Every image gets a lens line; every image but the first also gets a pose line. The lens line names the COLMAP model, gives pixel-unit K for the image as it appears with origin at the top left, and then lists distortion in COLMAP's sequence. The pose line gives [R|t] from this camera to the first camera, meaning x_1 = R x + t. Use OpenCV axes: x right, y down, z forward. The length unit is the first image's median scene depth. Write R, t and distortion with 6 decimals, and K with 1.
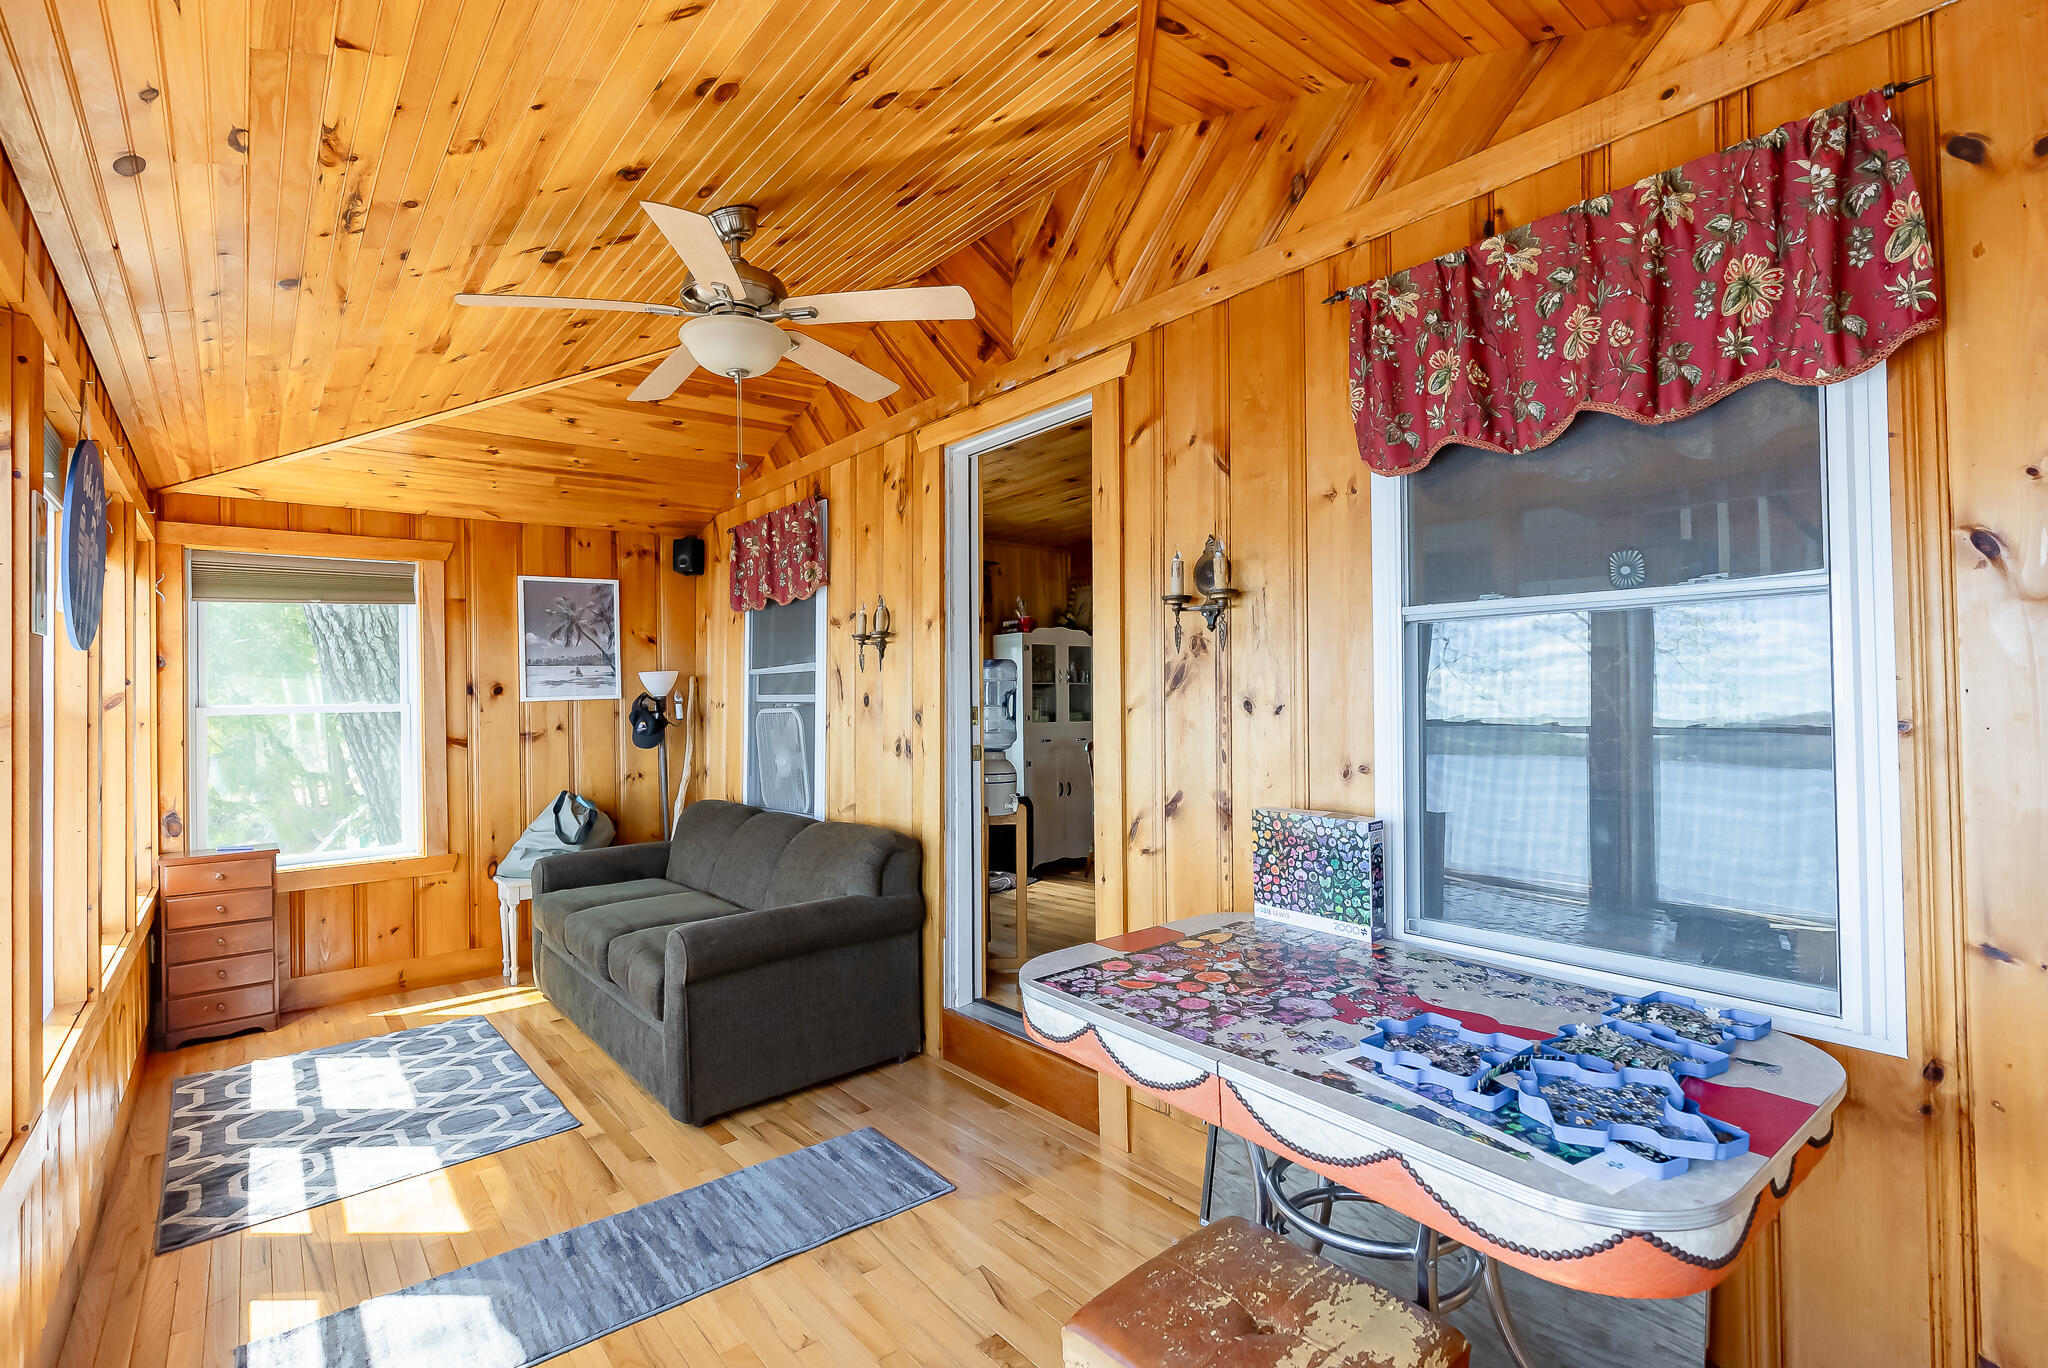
lens RADIAL K [[950.2, 0, 1036.5], [0, 950.2, 683.8], [0, 0, 1]] dist [-0.009282, 0.003811]
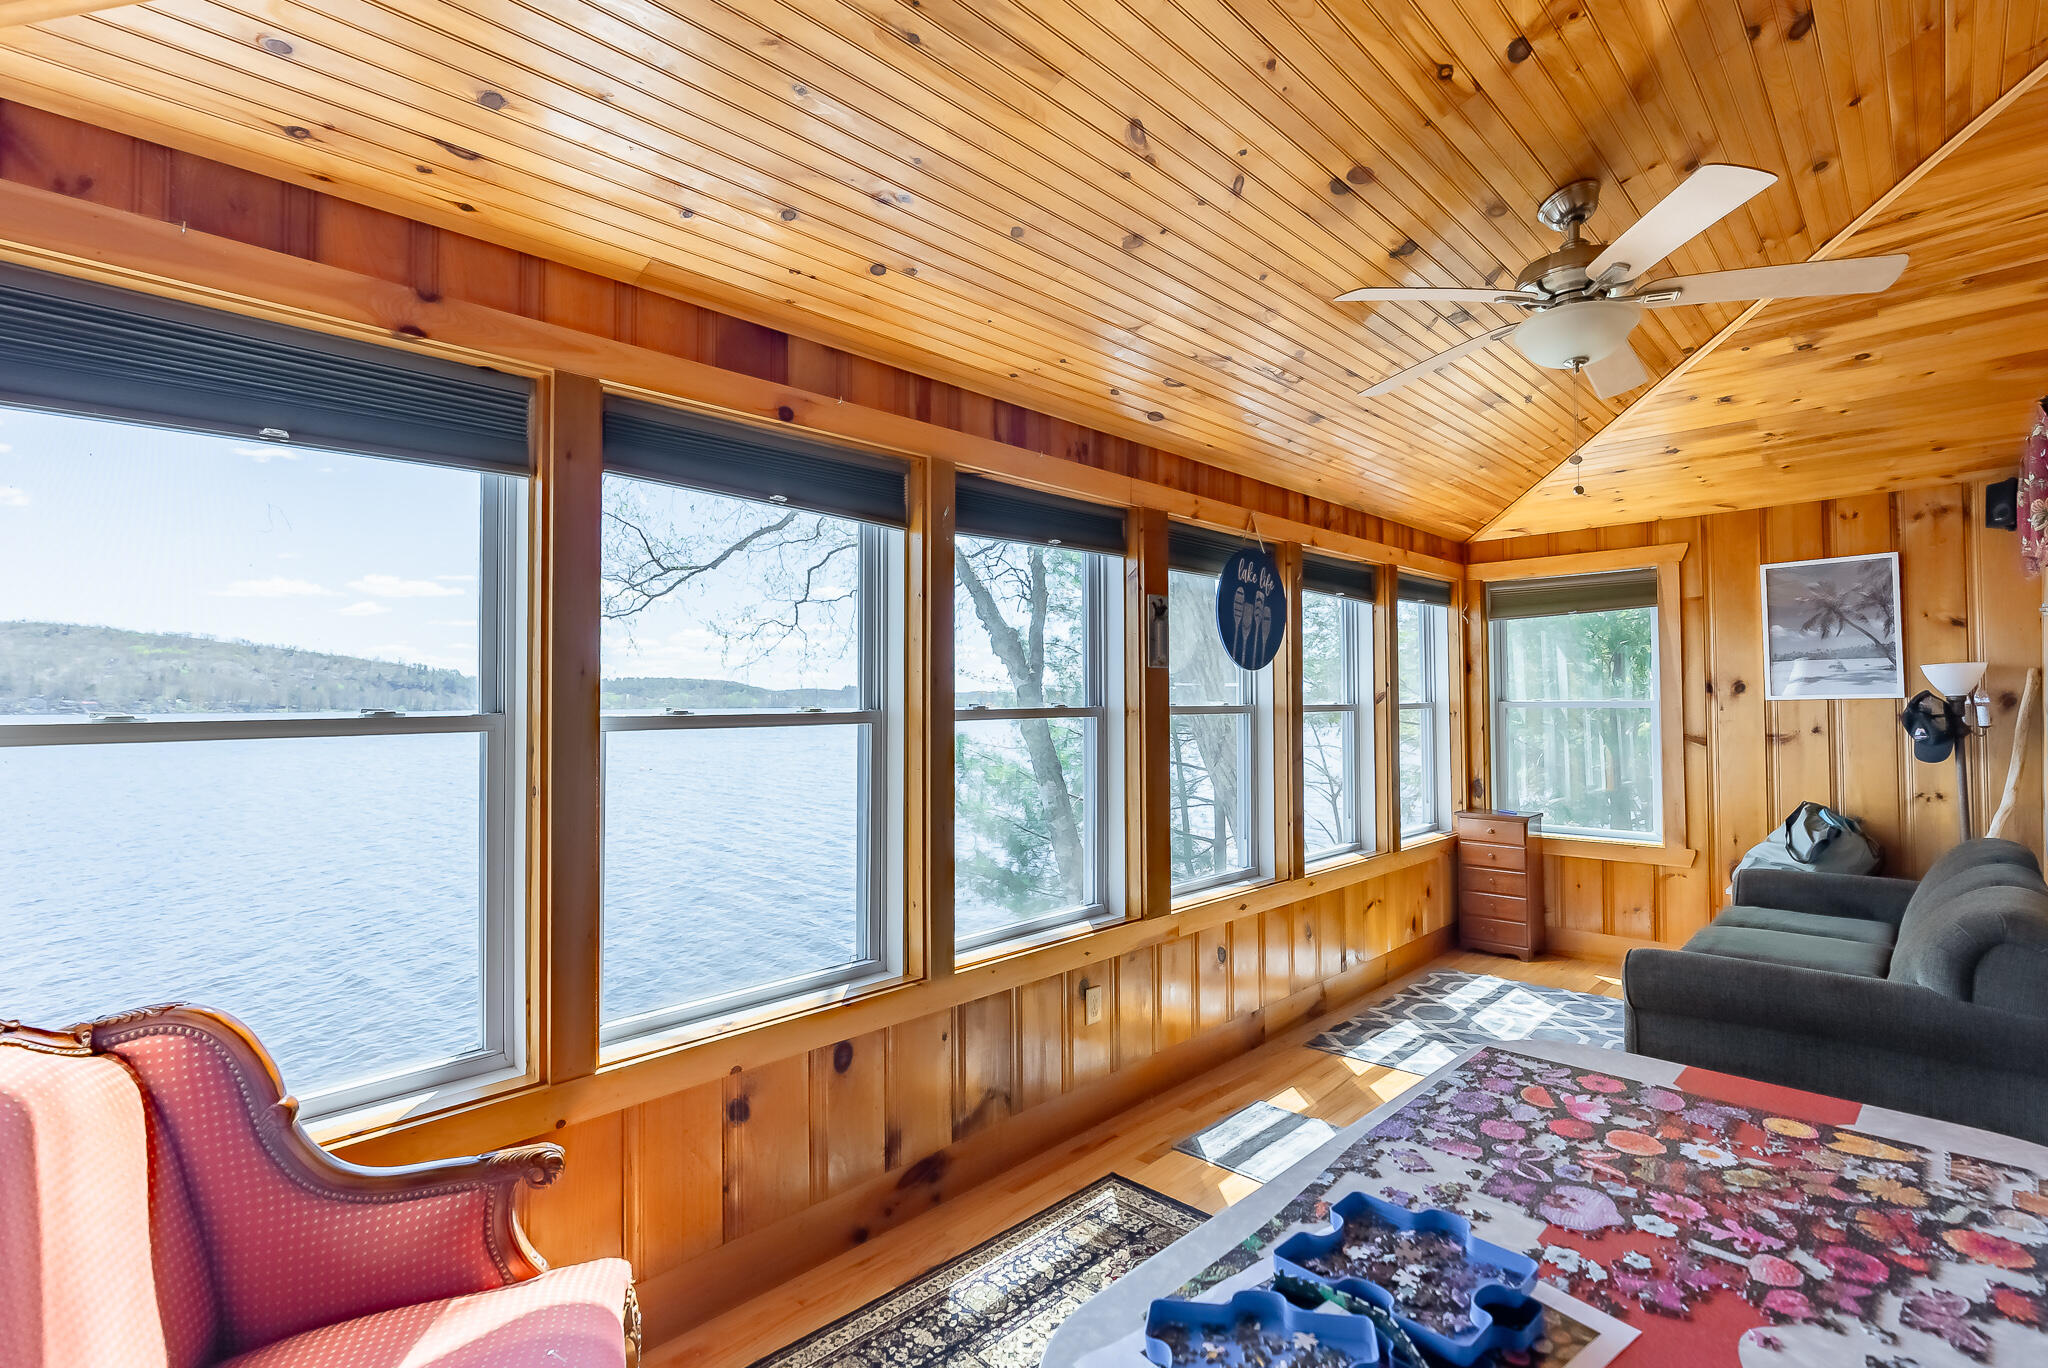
lens RADIAL K [[950.2, 0, 1037.1], [0, 950.2, 682.6], [0, 0, 1]] dist [-0.009282, 0.003811]
pose [[0.100664, -0.001831, -0.994919, 0.390672], [0.014773, 0.999891, -0.000345, -0.010992], [0.994811, -0.014664, 0.100680, 0.249050]]
